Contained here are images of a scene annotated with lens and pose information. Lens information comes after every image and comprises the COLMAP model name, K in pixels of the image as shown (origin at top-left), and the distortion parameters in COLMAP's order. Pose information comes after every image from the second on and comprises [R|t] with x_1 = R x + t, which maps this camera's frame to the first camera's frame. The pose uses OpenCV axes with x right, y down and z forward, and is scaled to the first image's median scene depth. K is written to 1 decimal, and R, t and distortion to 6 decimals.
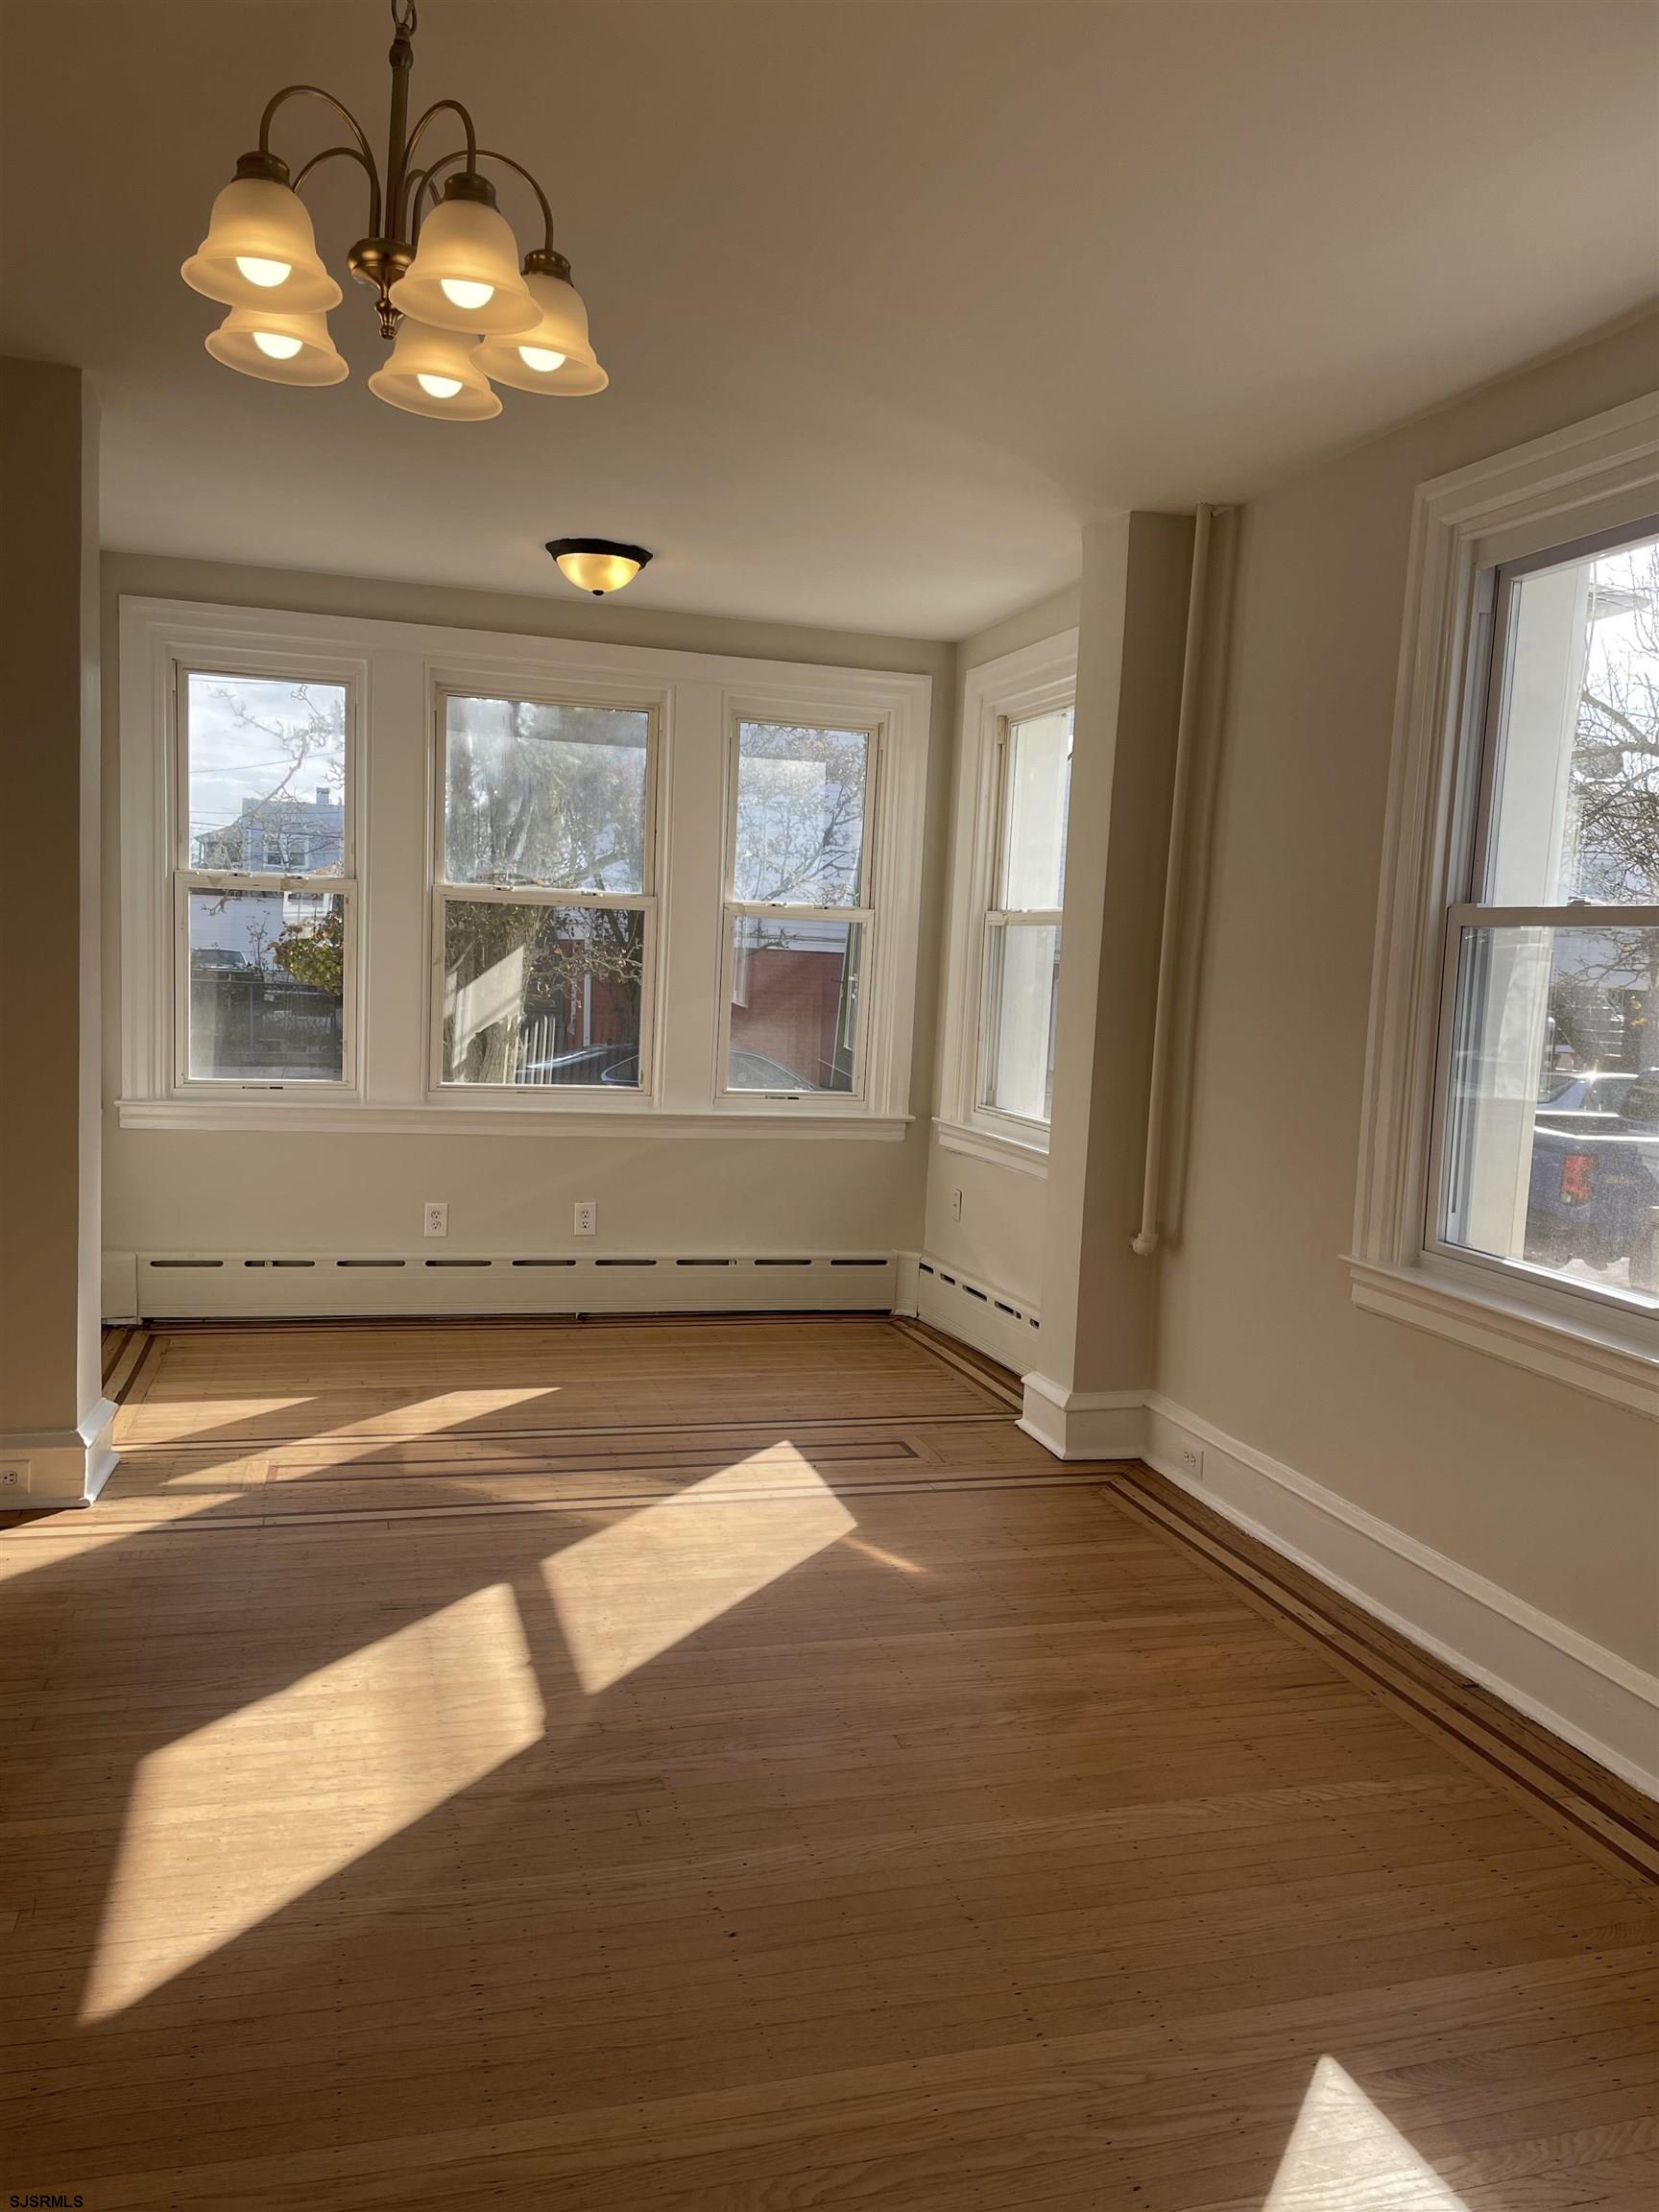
lens RADIAL K [[1657.1, 0, 816.0], [0, 1657.1, 1116.4], [0, 0, 1]] dist [0.086301, -0.110937]
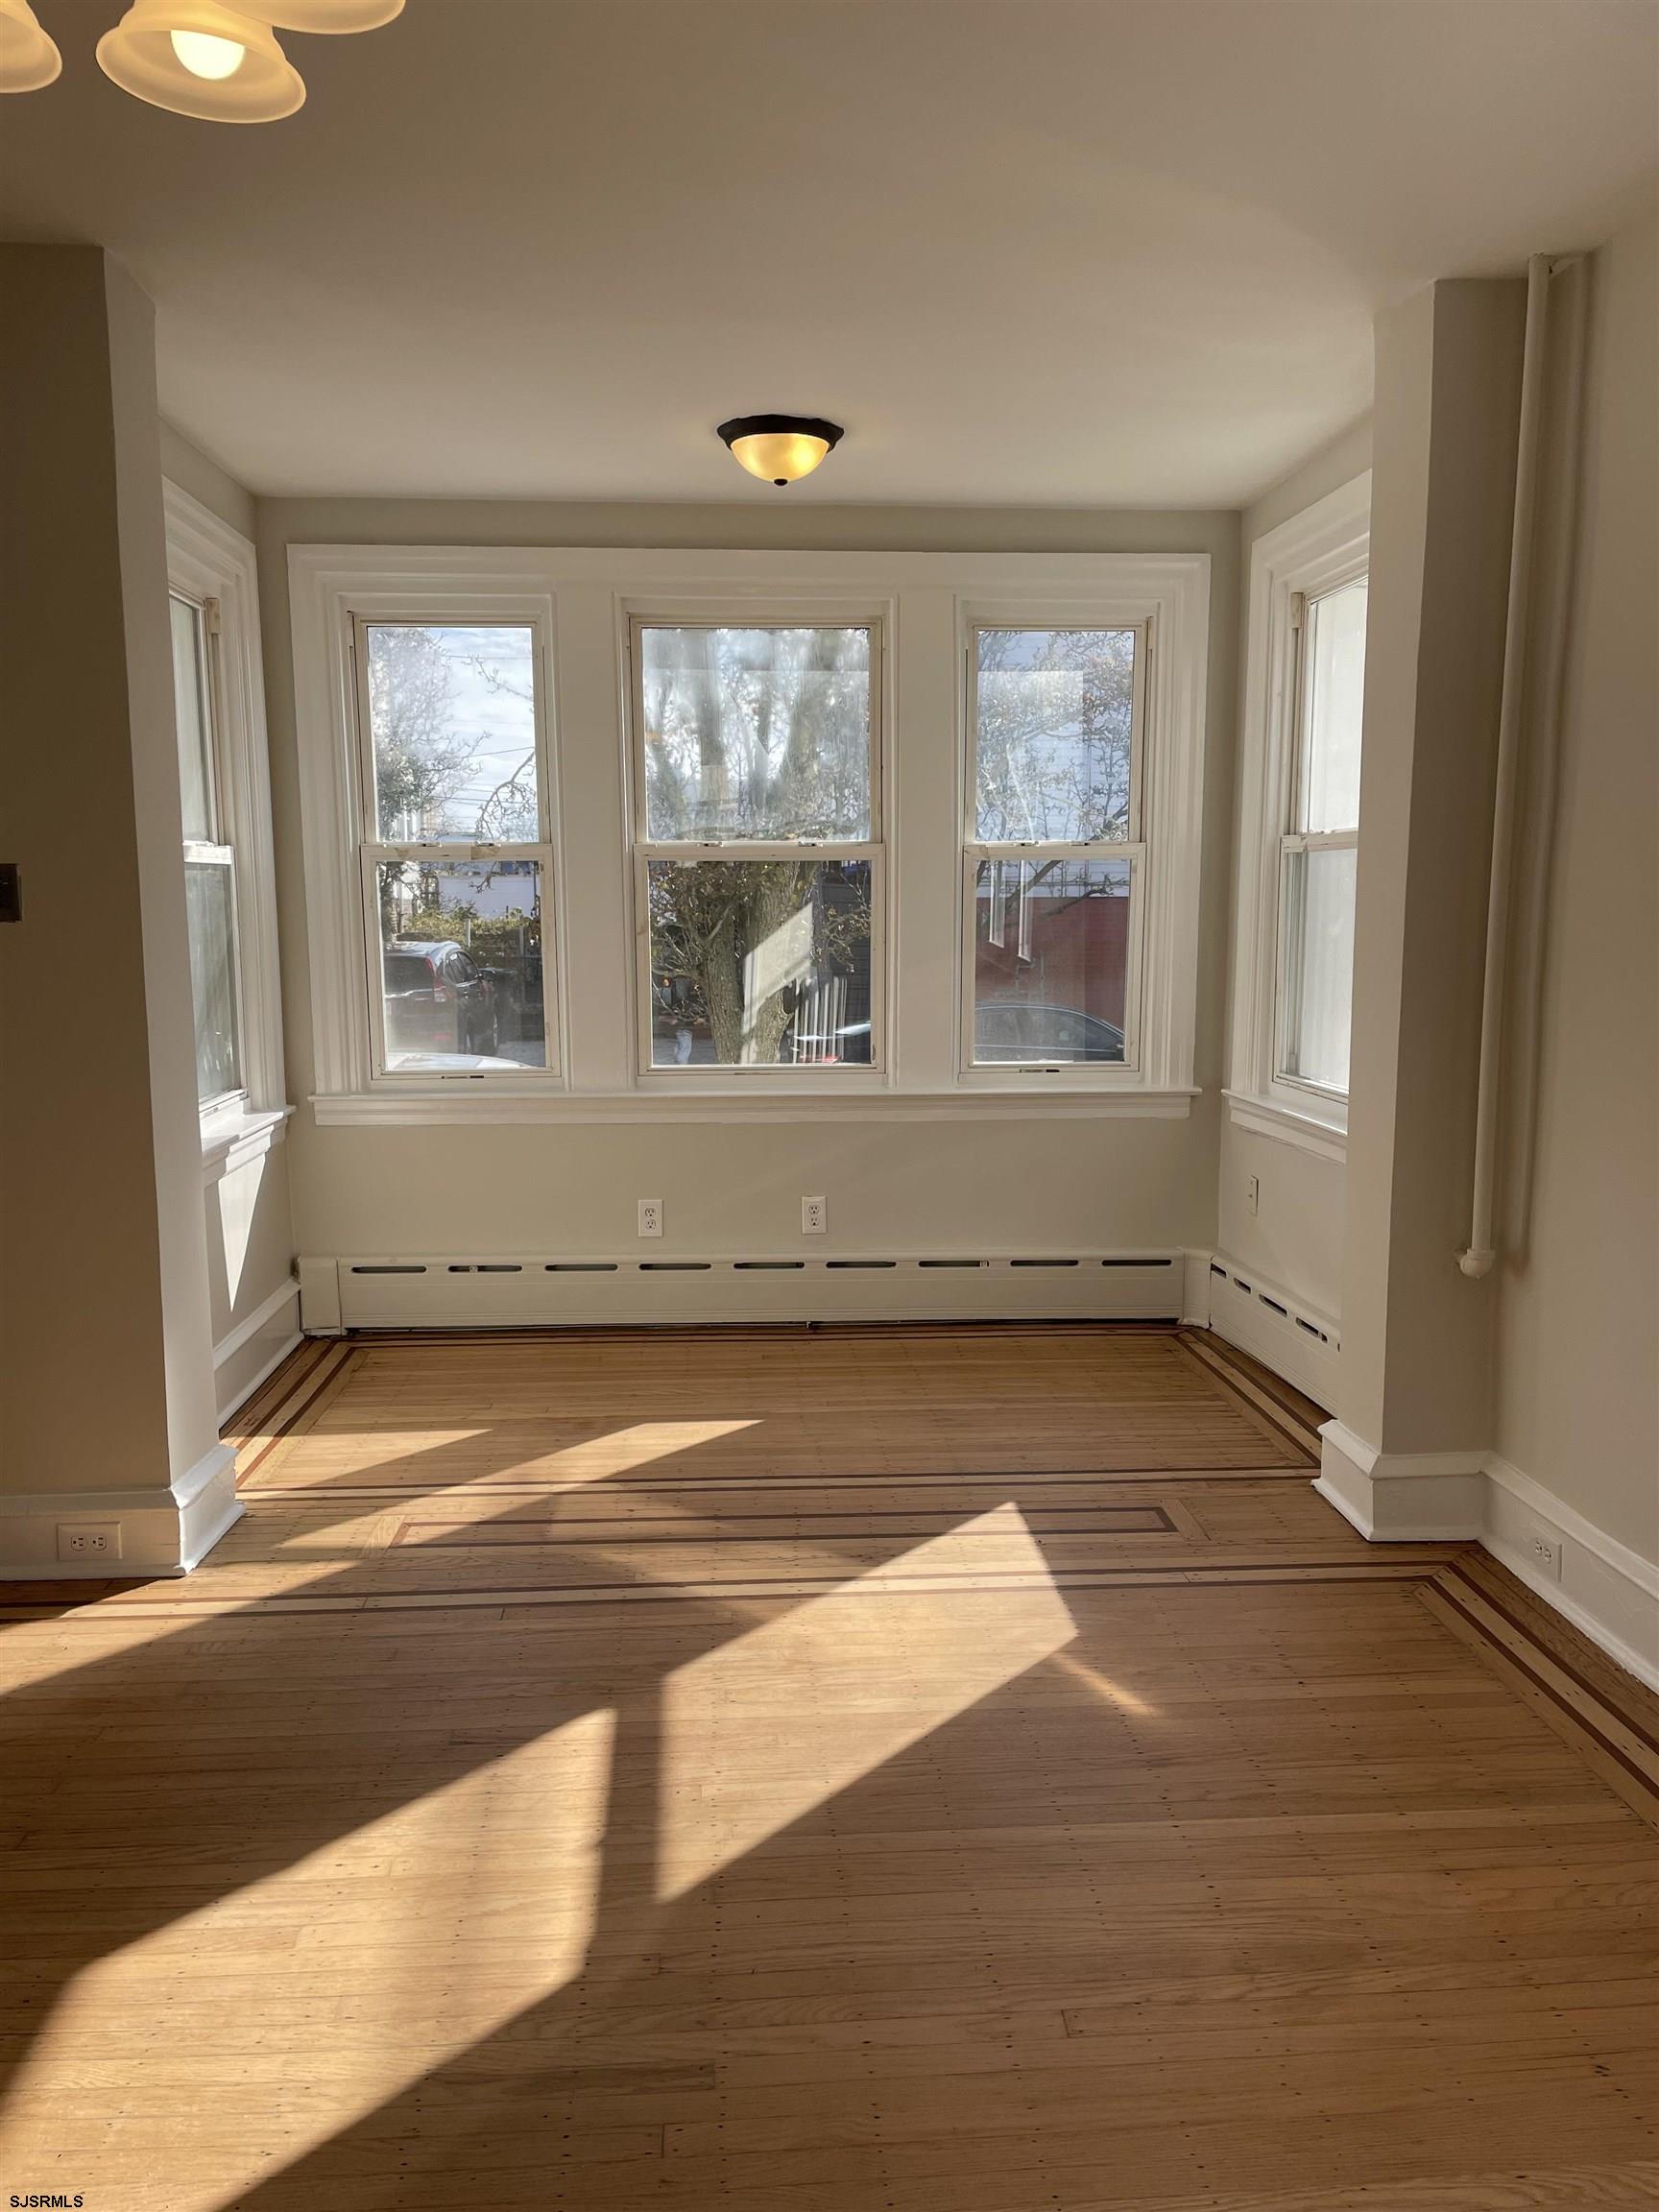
lens RADIAL K [[1657.1, 0, 818.4], [0, 1657.1, 1115.6], [0, 0, 1]] dist [0.086301, -0.110937]
pose [[0.977082, -0.021438, -0.211780, 0.067184], [0.027050, 0.999355, 0.023633, -0.015750], [0.211137, -0.028820, 0.977032, 0.192241]]
